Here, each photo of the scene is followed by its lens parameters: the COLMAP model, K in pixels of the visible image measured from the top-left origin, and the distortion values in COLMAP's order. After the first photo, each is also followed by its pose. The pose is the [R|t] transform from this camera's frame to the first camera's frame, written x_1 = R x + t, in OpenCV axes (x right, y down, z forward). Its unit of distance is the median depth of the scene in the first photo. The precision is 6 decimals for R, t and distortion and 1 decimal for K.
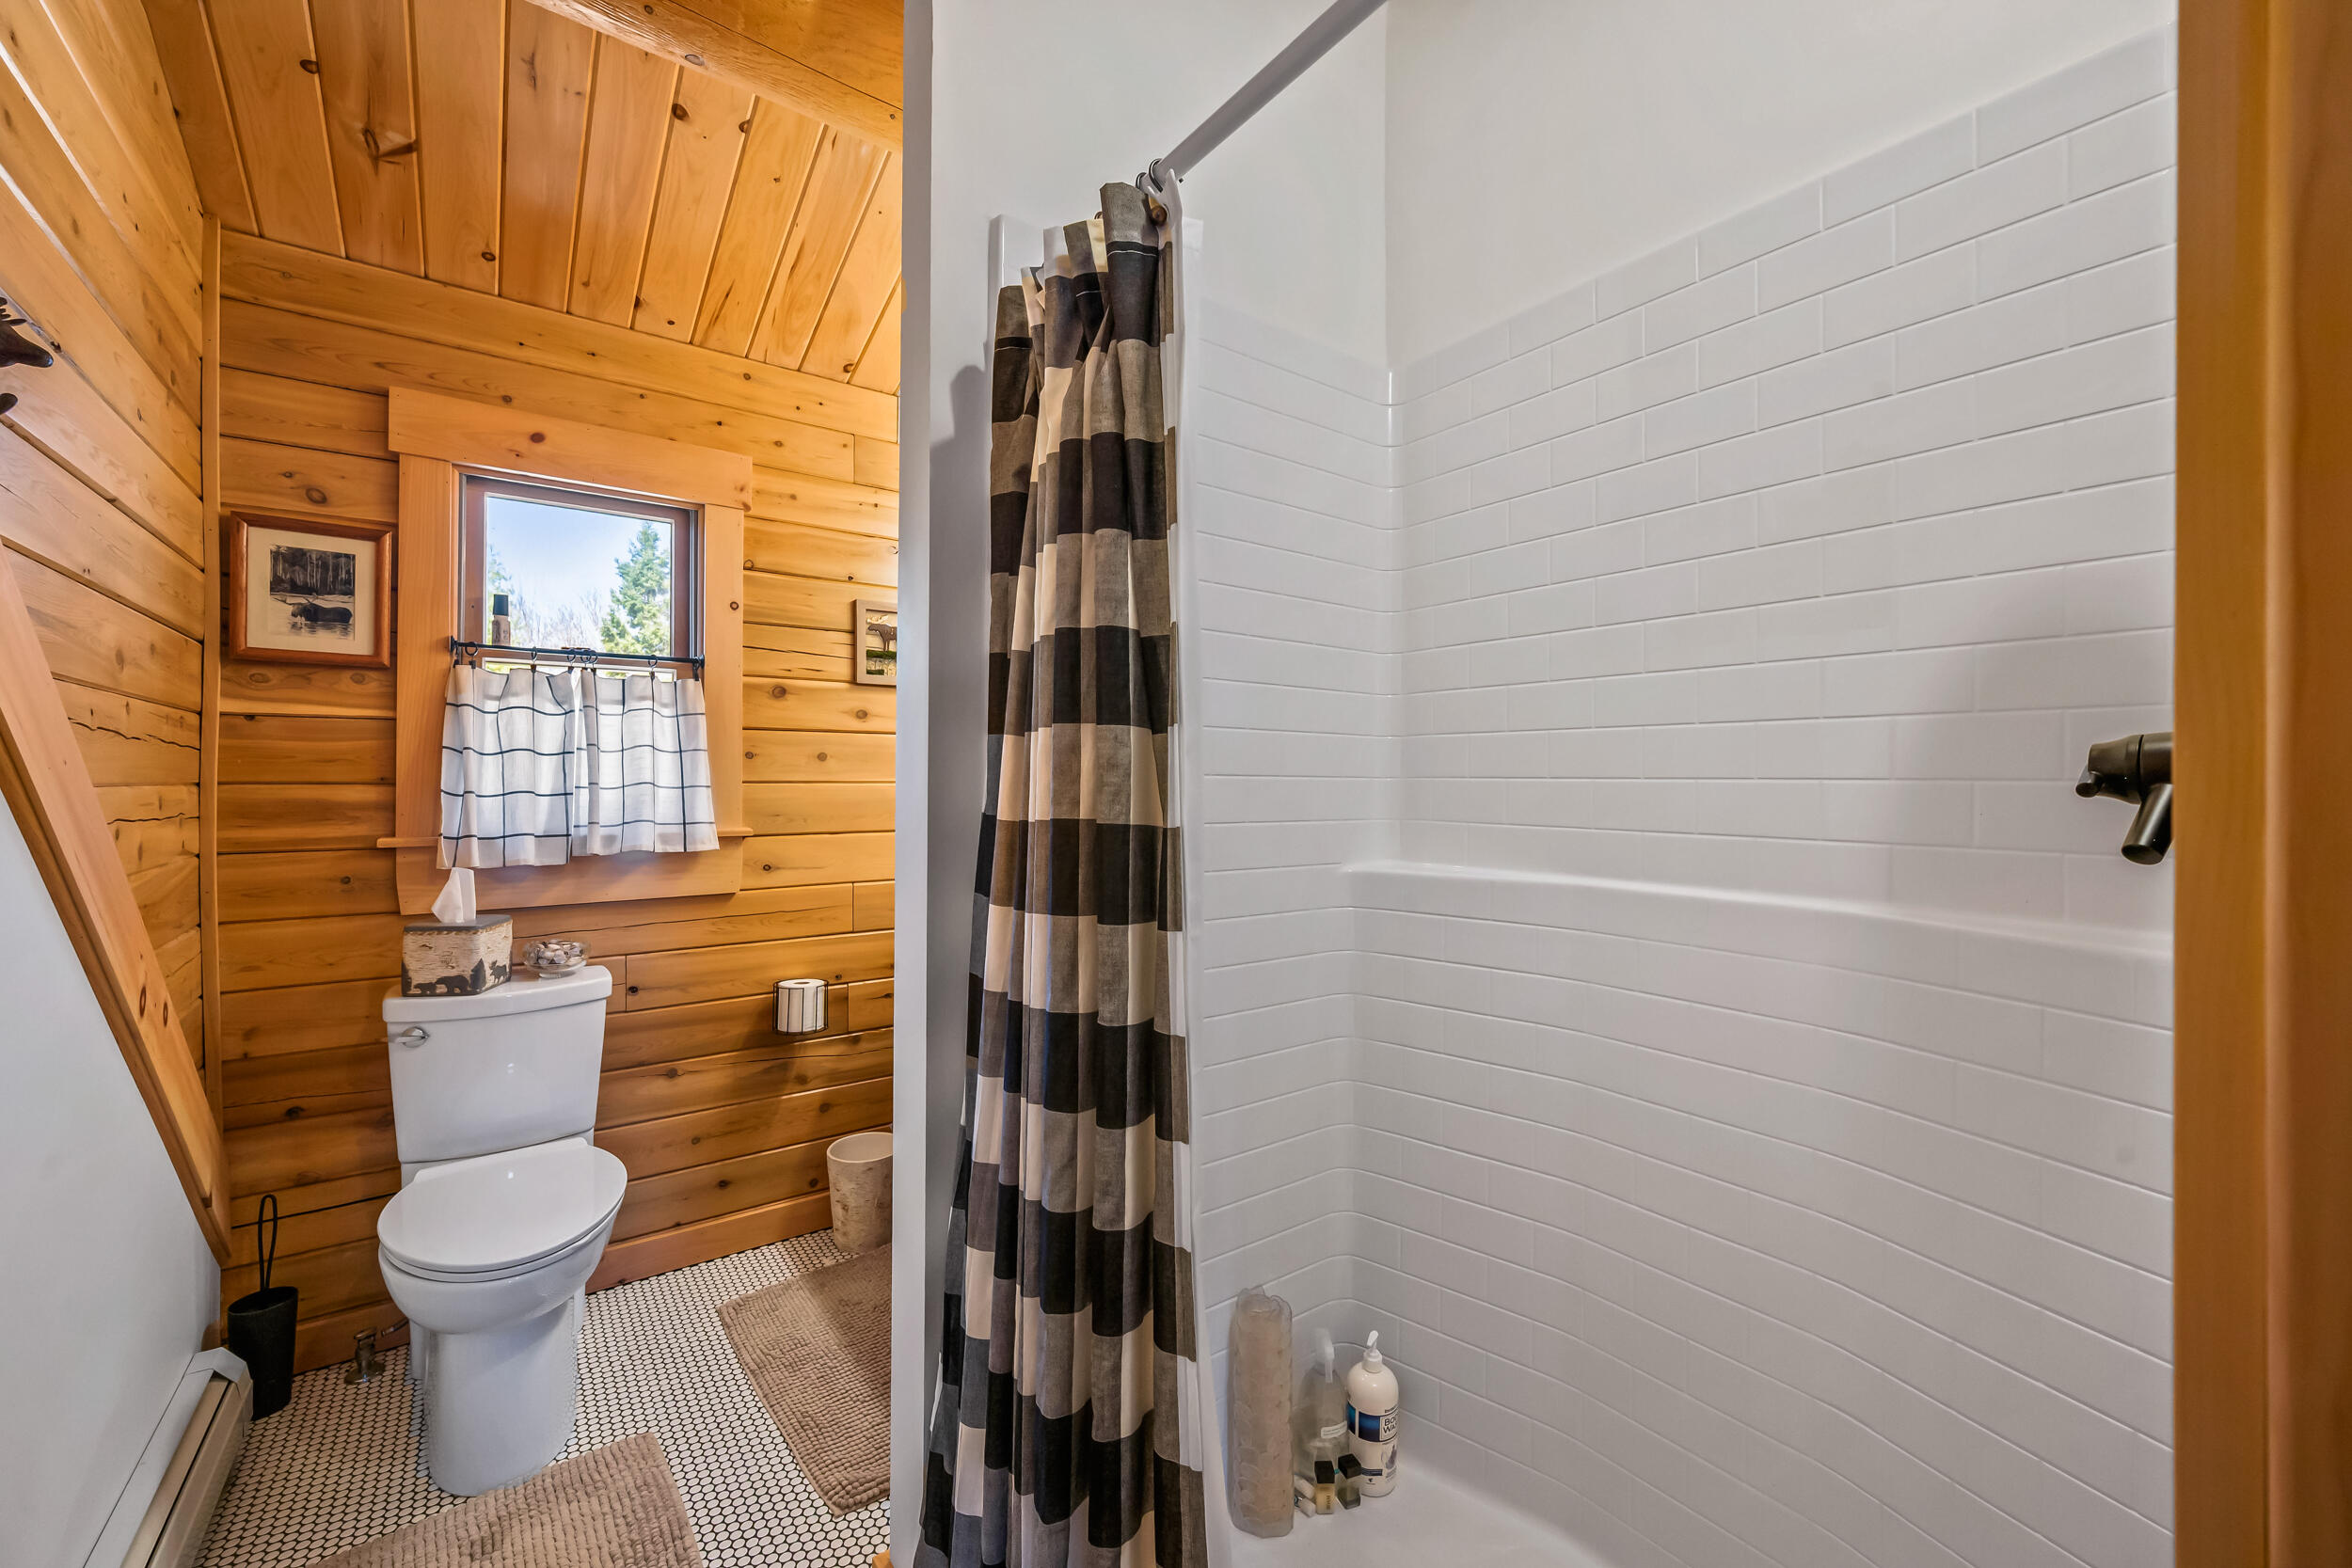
lens RADIAL K [[922.6, 0, 1176.8], [0, 922.6, 778.8], [0, 0, 1]] dist [-0.000877, -0.000073]
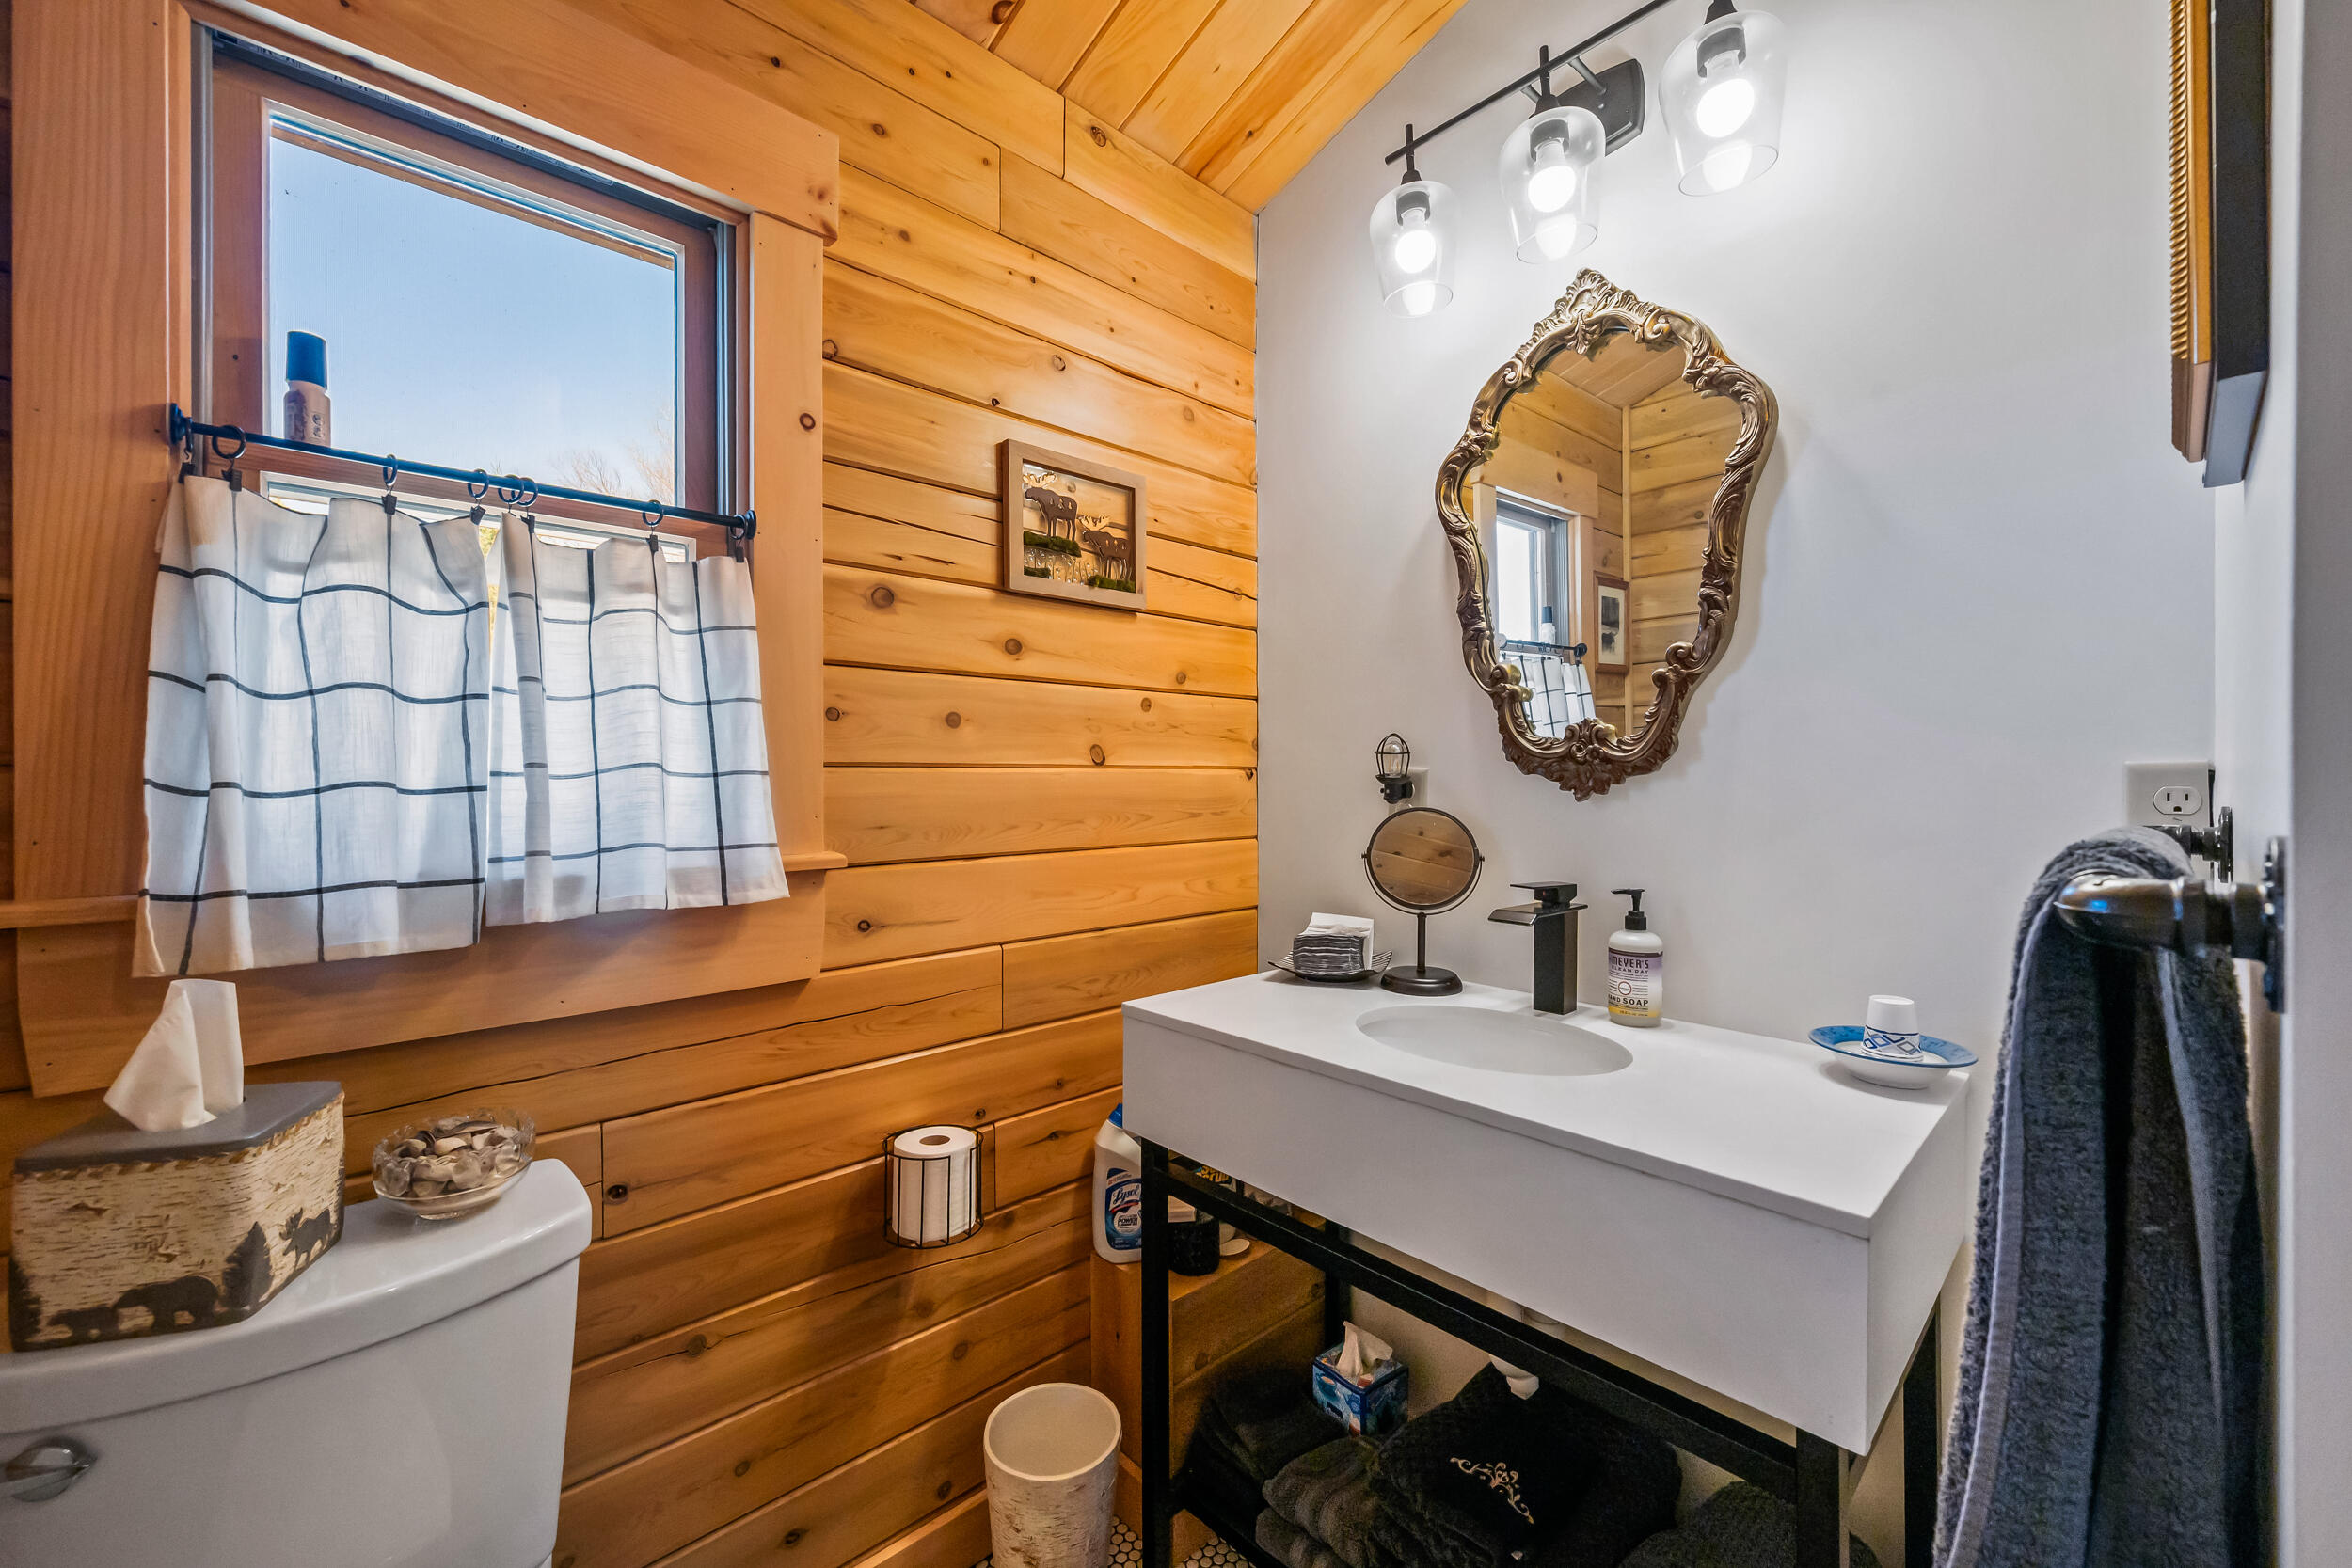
lens RADIAL K [[922.6, 0, 1175.9], [0, 922.6, 782.8], [0, 0, 1]] dist [-0.000877, -0.000073]
pose [[0.993630, 0.000154, 0.112688, -0.361024], [-0.001768, 0.999897, 0.014223, 0.006438], [-0.112674, -0.014332, 0.993529, 0.500632]]
